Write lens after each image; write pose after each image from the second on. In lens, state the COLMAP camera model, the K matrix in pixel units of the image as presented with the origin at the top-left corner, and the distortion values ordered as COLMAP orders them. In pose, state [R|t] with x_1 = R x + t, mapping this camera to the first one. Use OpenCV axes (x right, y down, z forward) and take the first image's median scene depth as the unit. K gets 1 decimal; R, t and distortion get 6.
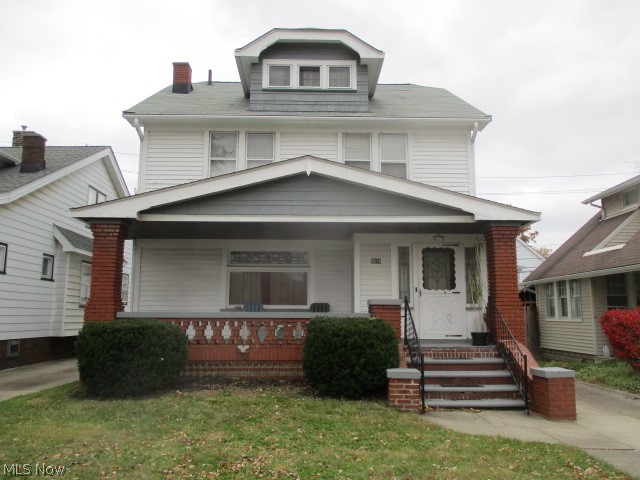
lens RADIAL K [[544.0, 0, 321.4], [0, 544.0, 239.7], [0, 0, 1]] dist [-0.006360, 0.026528]
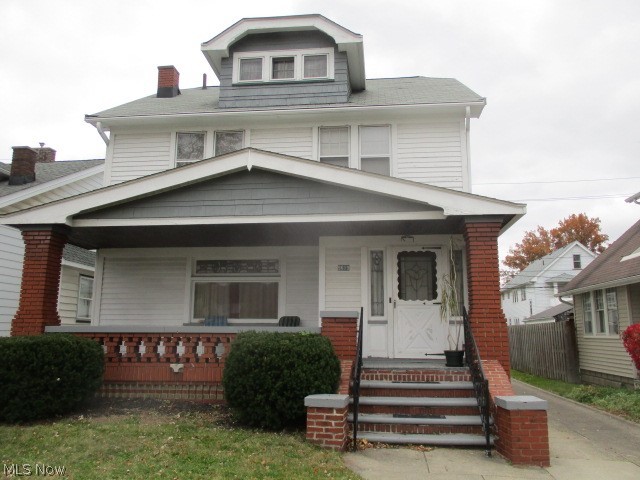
lens RADIAL K [[544.0, 0, 319.3], [0, 544.0, 239.2], [0, 0, 1]] dist [-0.006360, 0.026528]
pose [[0.990917, -0.021674, -0.132717, 0.176423], [0.017584, 0.999336, -0.031913, 0.020501], [0.133321, 0.029289, 0.990640, 0.126962]]
